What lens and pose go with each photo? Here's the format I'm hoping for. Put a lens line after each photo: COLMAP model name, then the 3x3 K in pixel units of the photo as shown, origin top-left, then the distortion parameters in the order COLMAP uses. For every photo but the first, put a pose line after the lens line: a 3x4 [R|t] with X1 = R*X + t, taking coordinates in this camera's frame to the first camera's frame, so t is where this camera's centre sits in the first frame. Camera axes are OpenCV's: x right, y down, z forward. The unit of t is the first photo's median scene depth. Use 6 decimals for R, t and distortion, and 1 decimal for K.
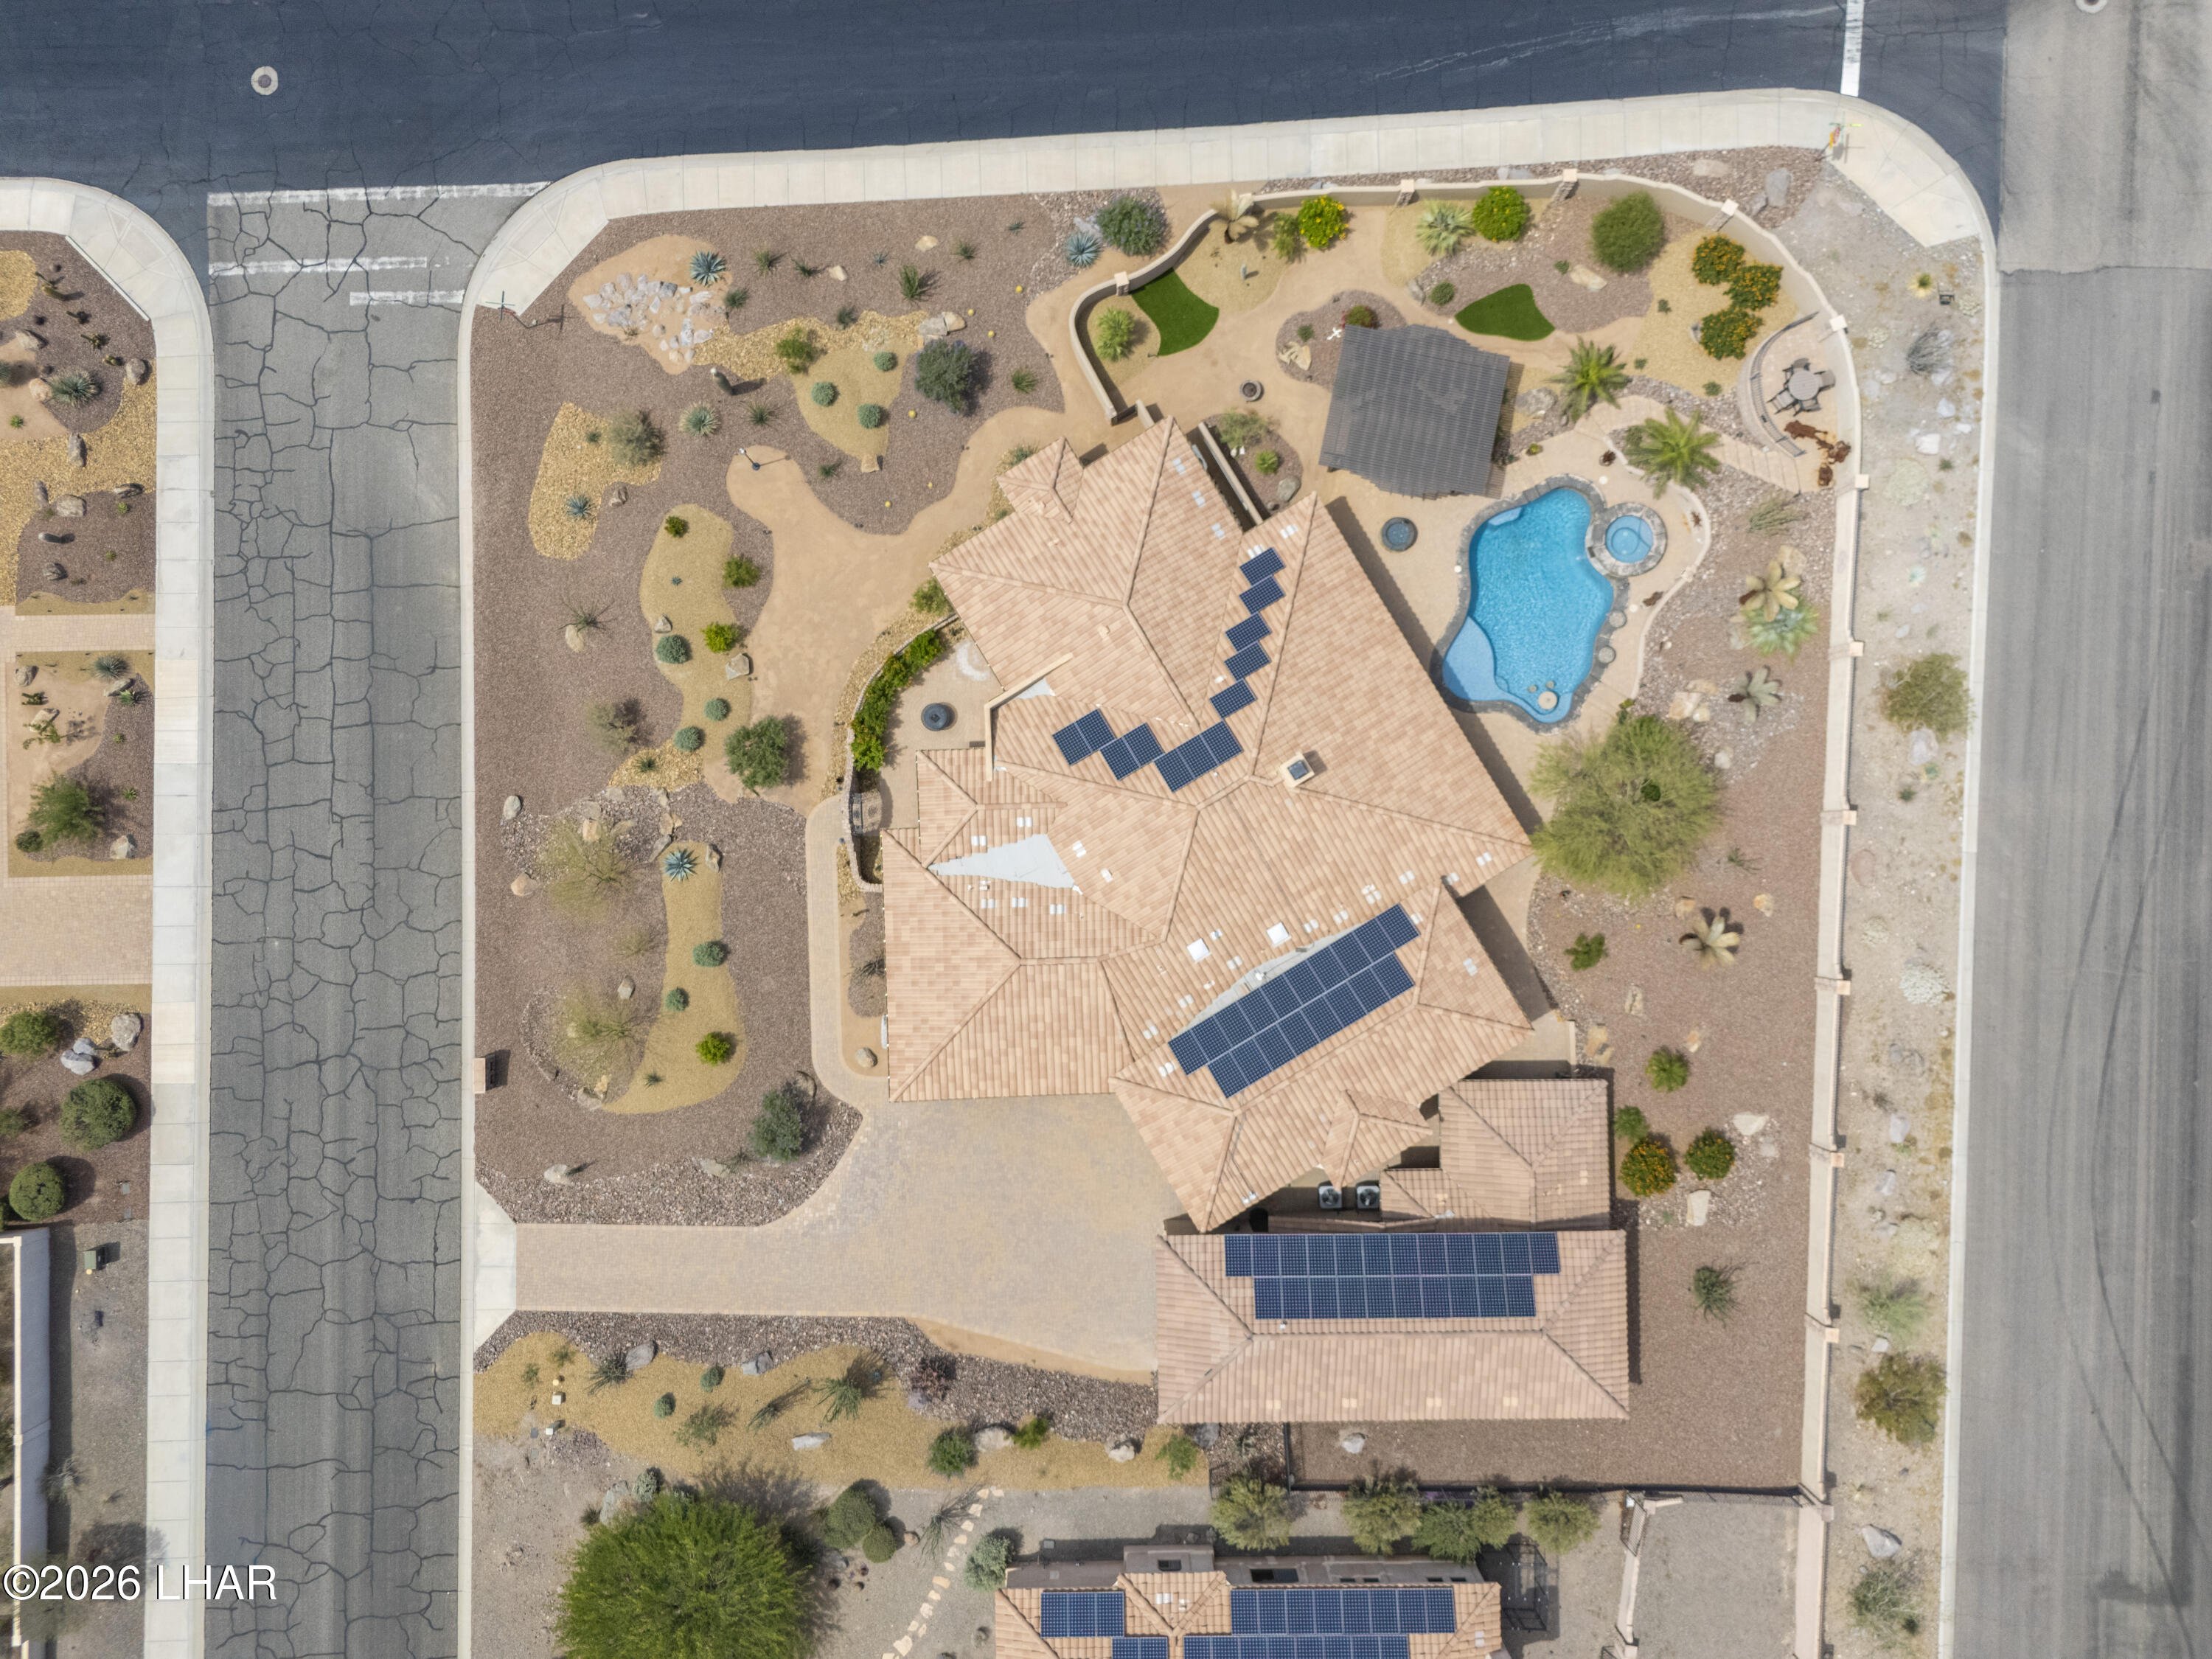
lens RADIAL K [[1625.4, 0, 1102.3], [0, 1625.4, 832.4], [0, 0, 1]] dist [0.076131, -0.072162]
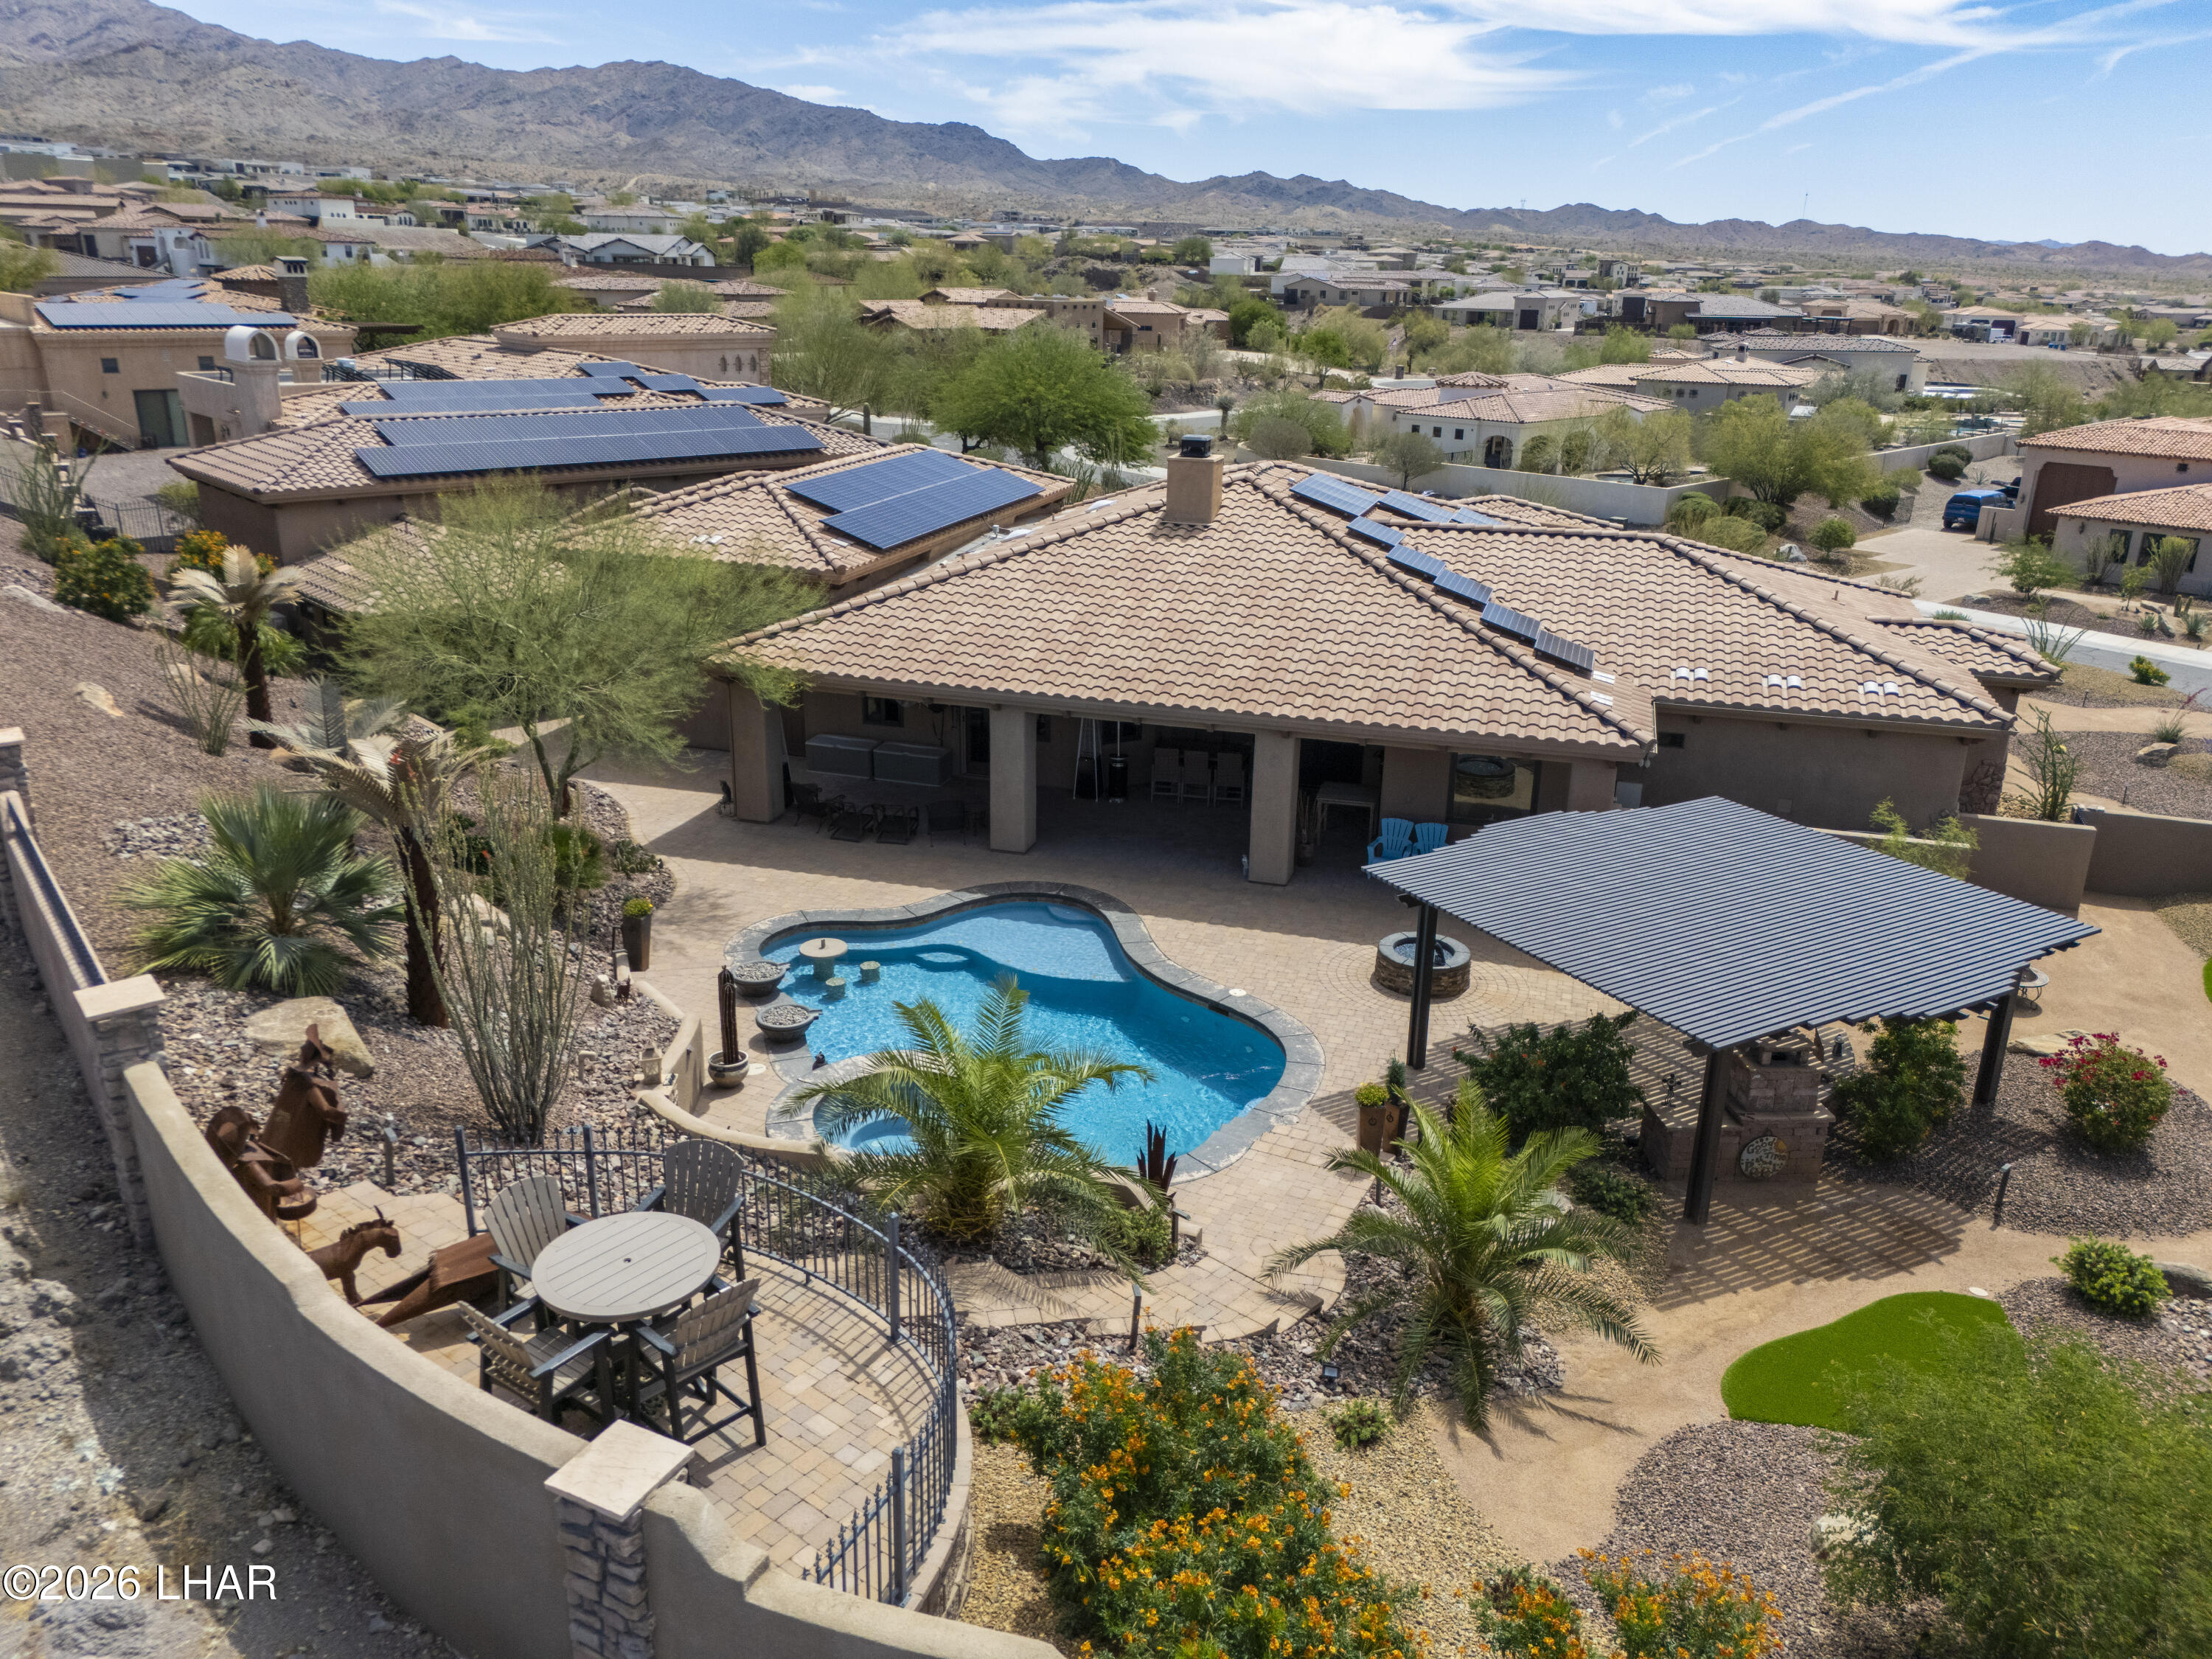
lens RADIAL K [[1621.7, 0, 1102.0], [0, 1621.7, 820.2], [0, 0, 1]] dist [0.065094, -0.067123]
pose [[-0.747725, 0.207503, -0.630753, 0.439816], [-0.663998, -0.238803, 0.708576, -0.370734], [-0.003594, 0.948639, 0.316341, 0.826800]]
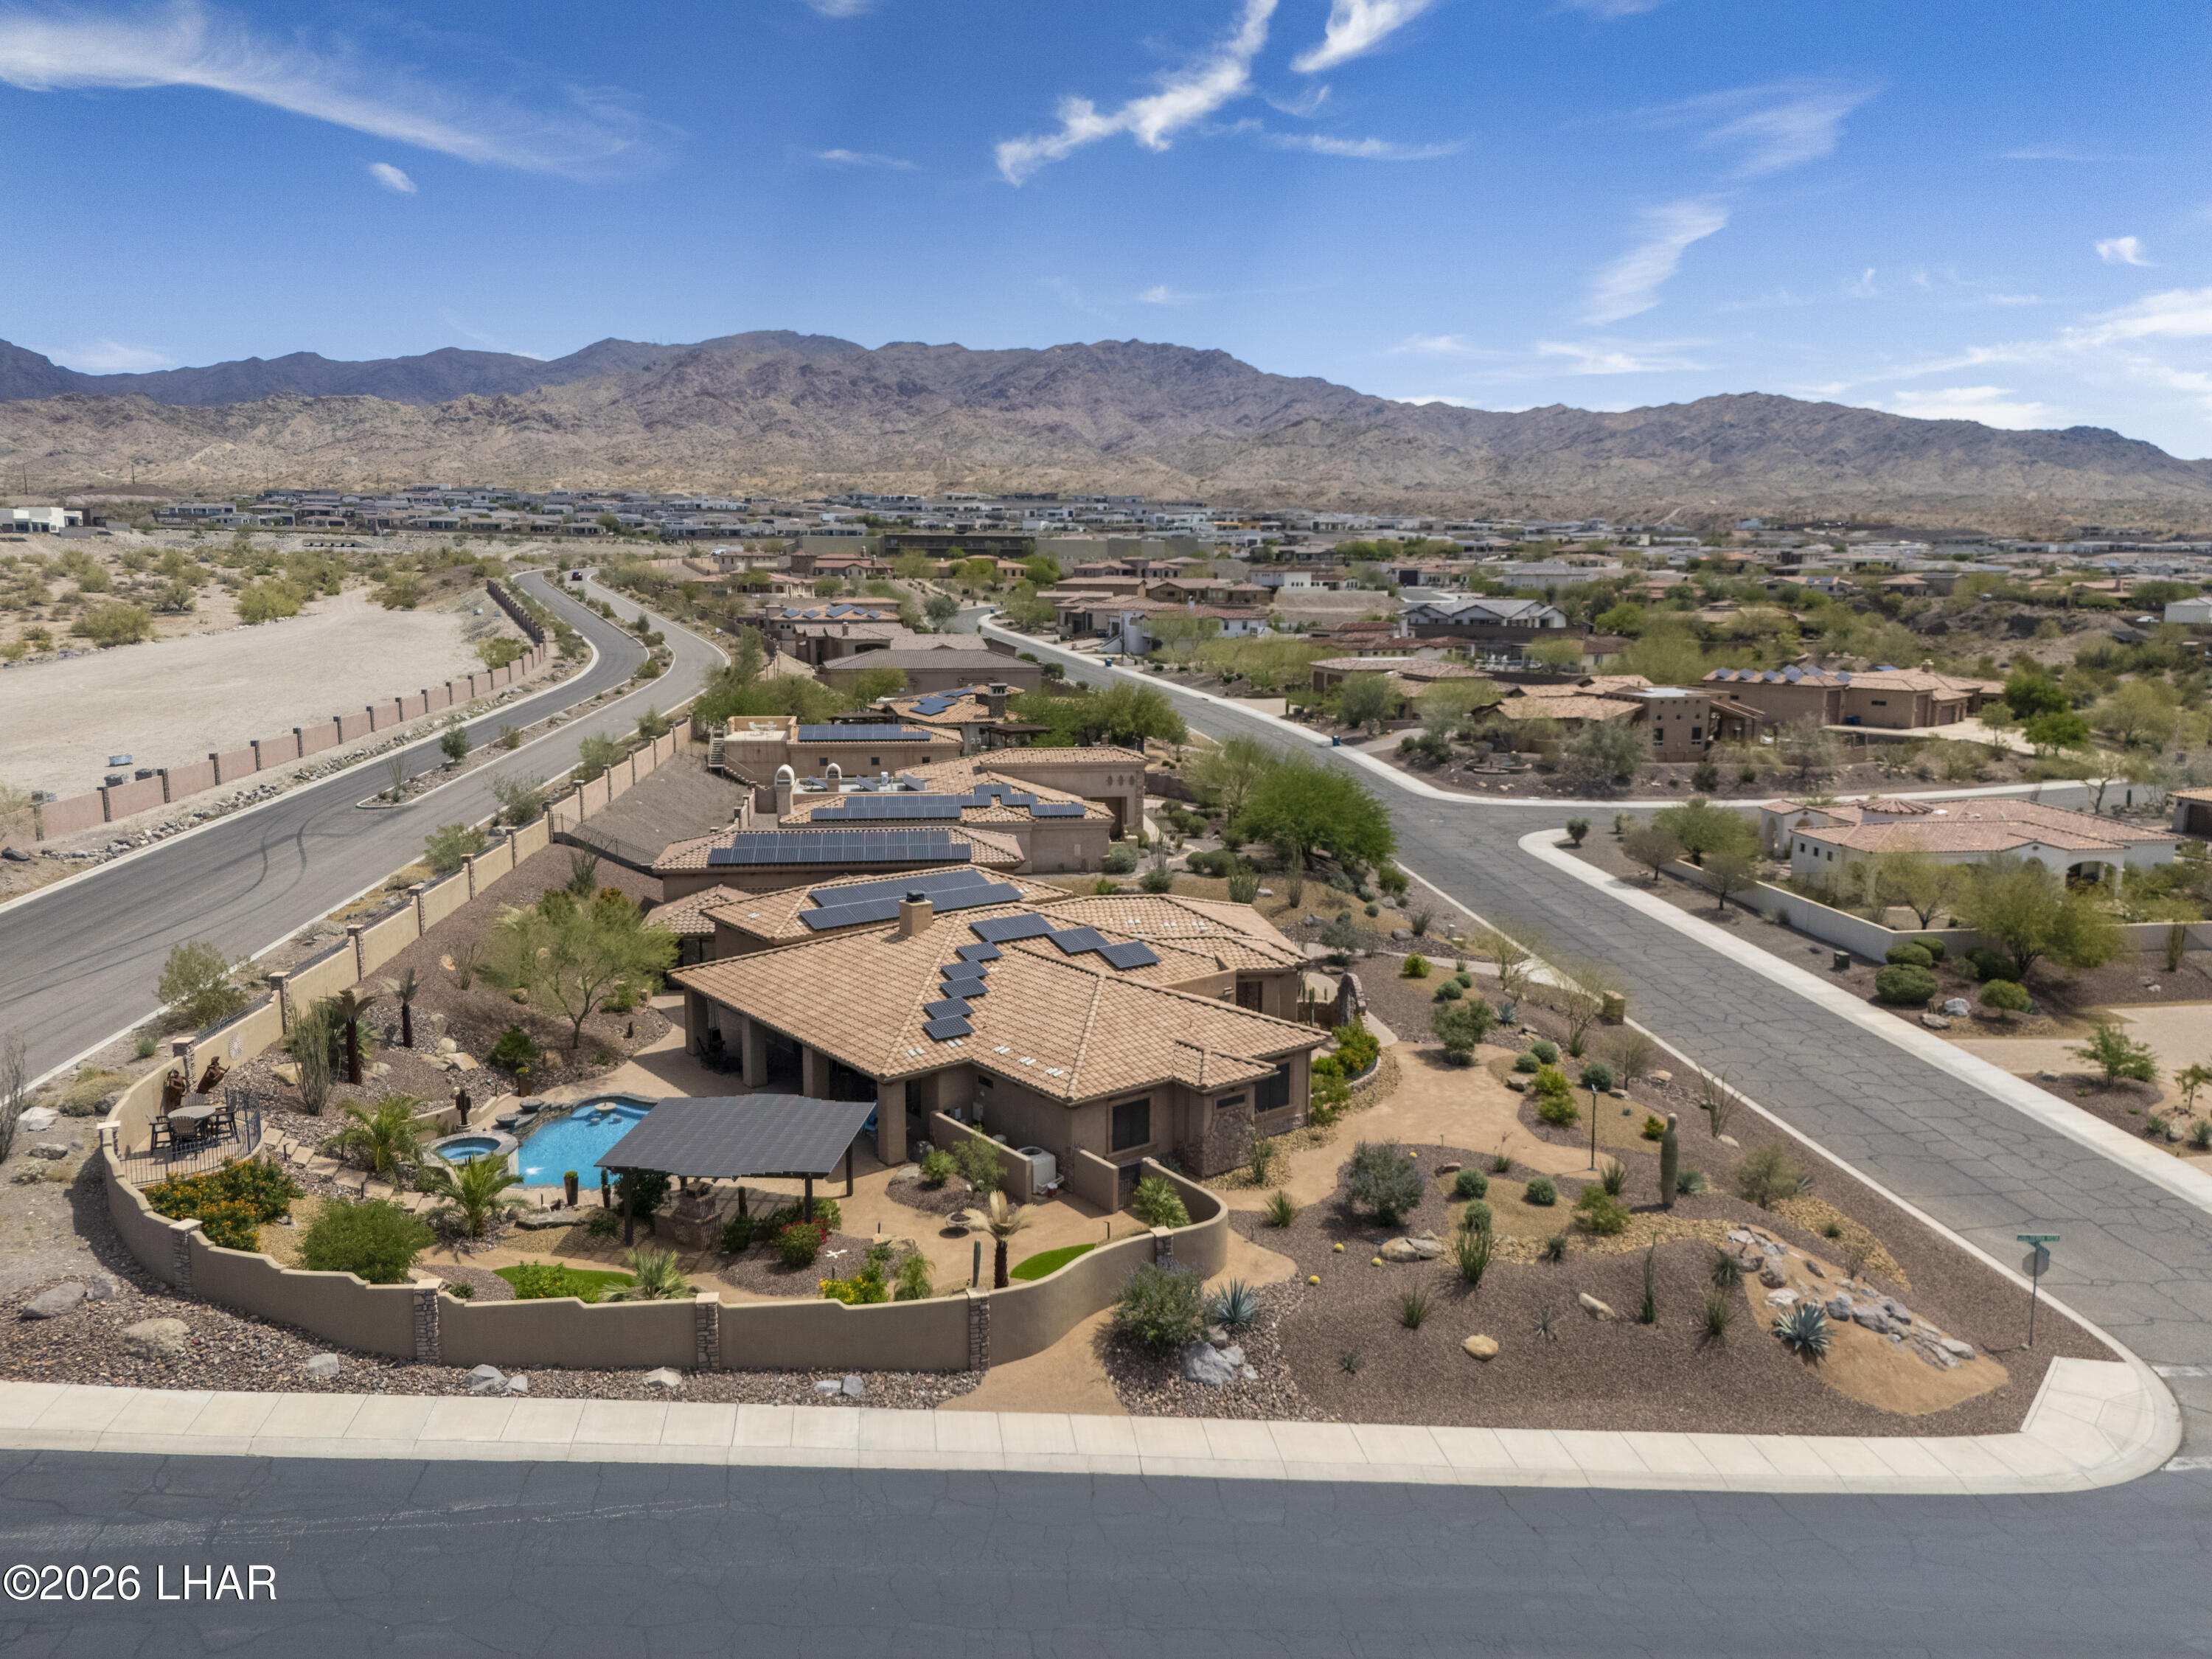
lens RADIAL K [[1586.2, 0, 1105.1], [0, 1586.2, 899.0], [0, 0, 1]] dist [0.062101, -0.066165]
pose [[-0.994466, 0.023656, -0.102361, 0.092534], [-0.104996, -0.190079, 0.976138, -0.892325], [0.003635, 0.981484, 0.191511, 0.706695]]
